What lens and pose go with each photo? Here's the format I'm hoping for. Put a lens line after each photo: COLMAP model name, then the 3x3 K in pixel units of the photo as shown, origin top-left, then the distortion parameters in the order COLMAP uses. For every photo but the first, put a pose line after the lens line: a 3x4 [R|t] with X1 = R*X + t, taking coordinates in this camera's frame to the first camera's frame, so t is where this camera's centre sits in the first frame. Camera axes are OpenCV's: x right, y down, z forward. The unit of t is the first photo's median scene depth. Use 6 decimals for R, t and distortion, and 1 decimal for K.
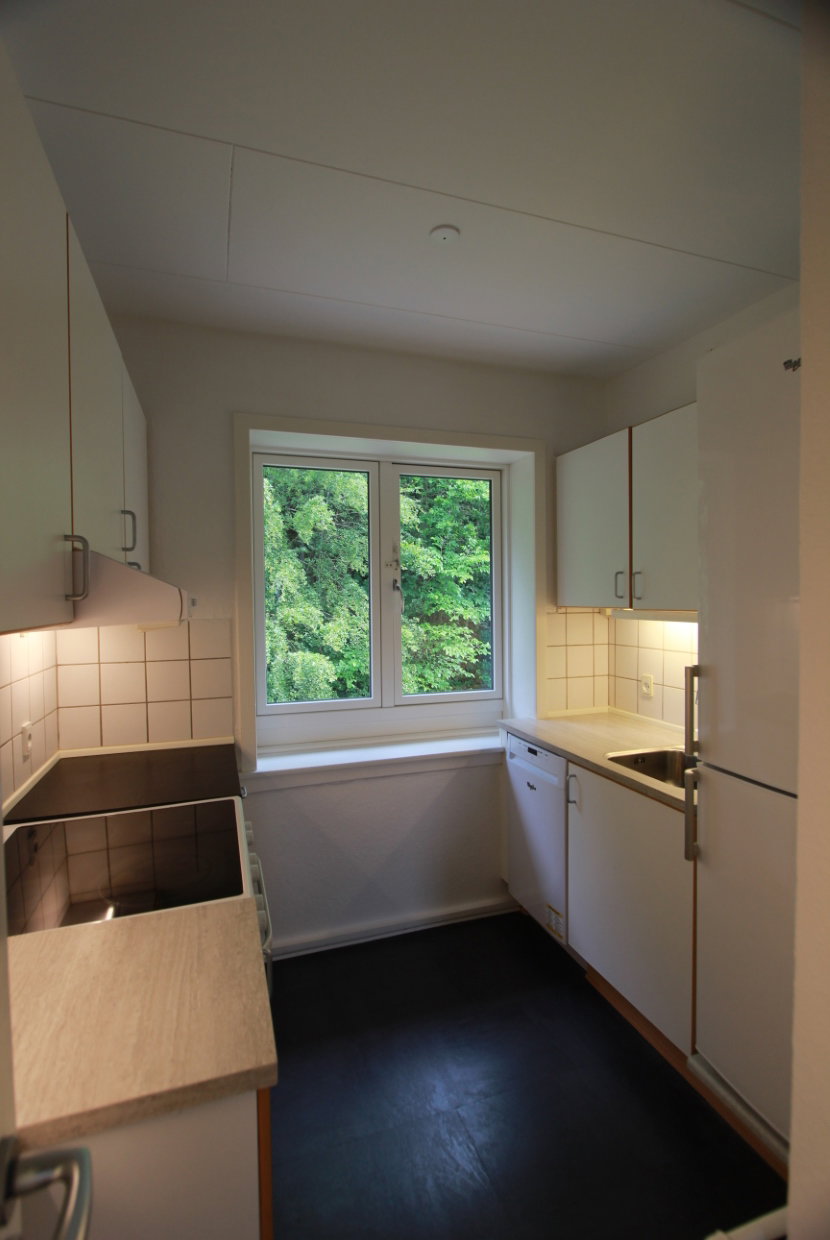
lens RADIAL K [[572.8, 0, 408.8], [0, 572.8, 613.5], [0, 0, 1]] dist [-0.006117, -0.000091]
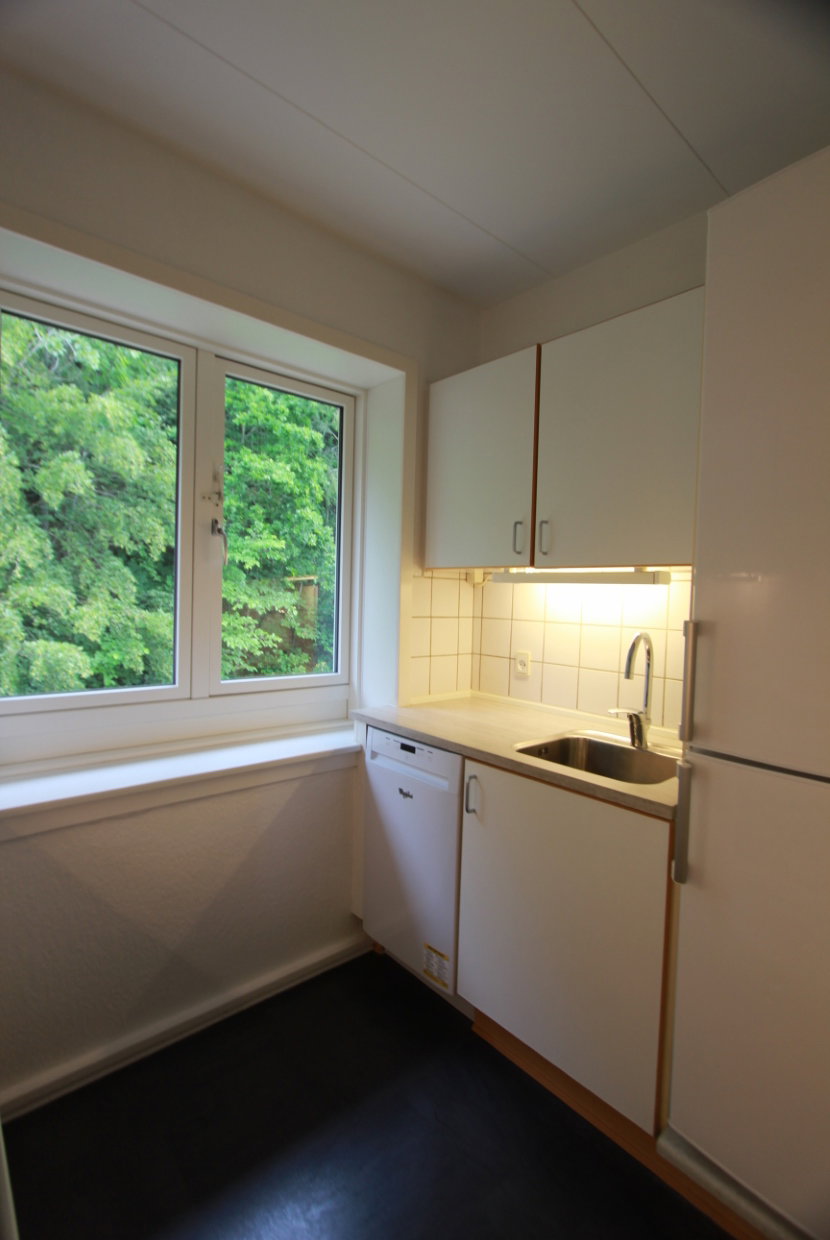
lens RADIAL K [[572.8, 0, 408.0], [0, 572.8, 615.2], [0, 0, 1]] dist [-0.006117, -0.000091]
pose [[0.925939, 0.023848, 0.376919, -0.071773], [-0.027920, 0.999596, 0.005345, 0.052611], [-0.376639, -0.015473, 0.926231, 0.263501]]
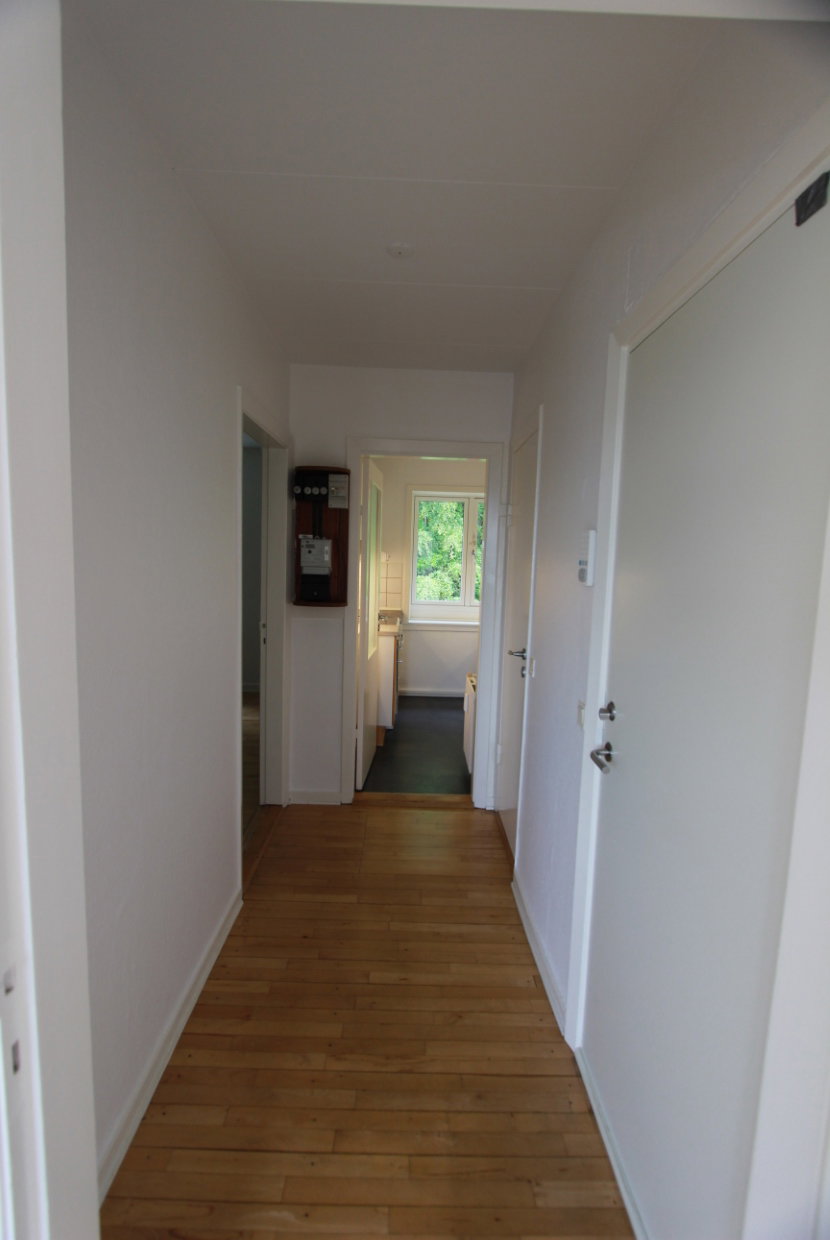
lens RADIAL K [[572.8, 0, 410.1], [0, 572.8, 618.6], [0, 0, 1]] dist [-0.006117, -0.000091]
pose [[0.947220, 0.080411, -0.310335, 0.489033], [-0.055206, 0.994485, 0.089179, 0.022075], [0.315794, -0.067339, 0.946435, -1.305363]]
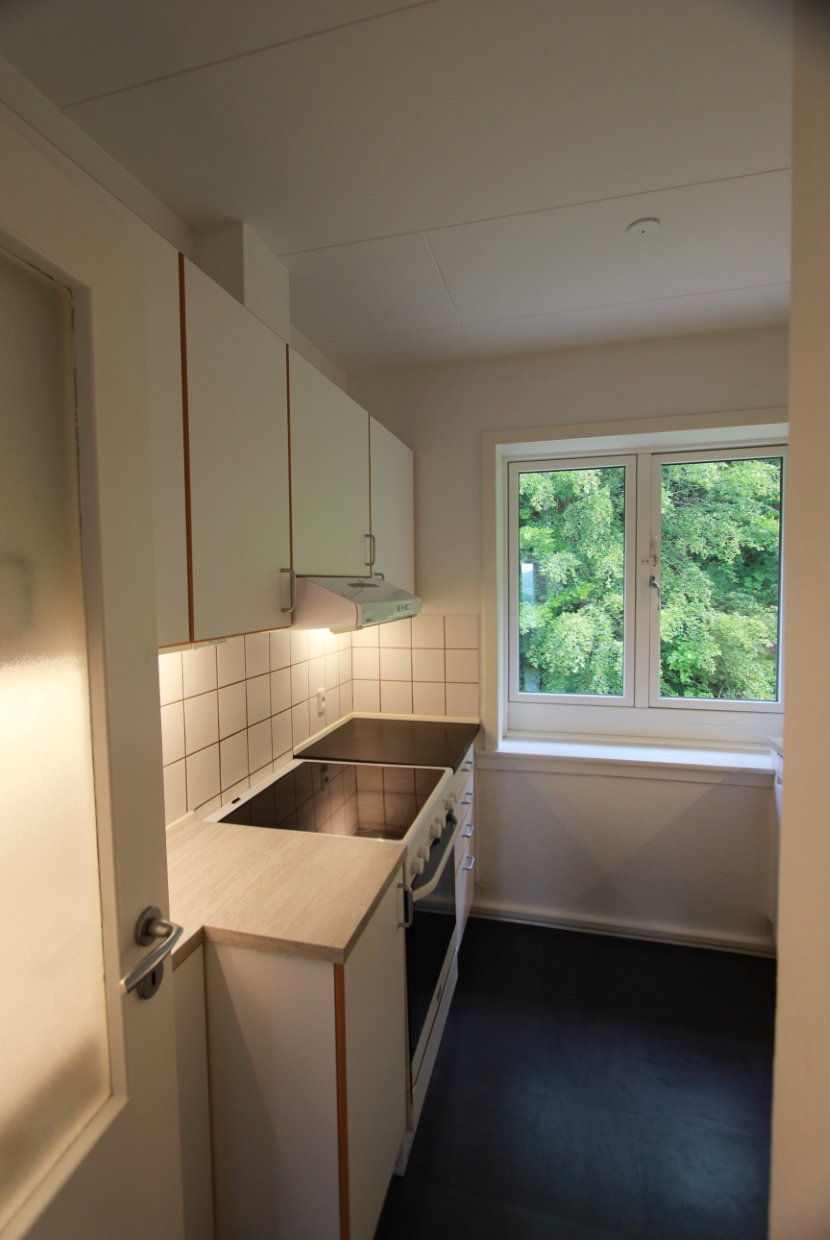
lens RADIAL K [[572.8, 0, 410.9], [0, 572.8, 613.5], [0, 0, 1]] dist [-0.006117, -0.000091]
pose [[0.832488, 0.027333, -0.553369, 0.181645], [-0.010580, 0.999385, 0.033447, -0.026225], [0.553942, -0.021990, 0.832265, -0.019611]]
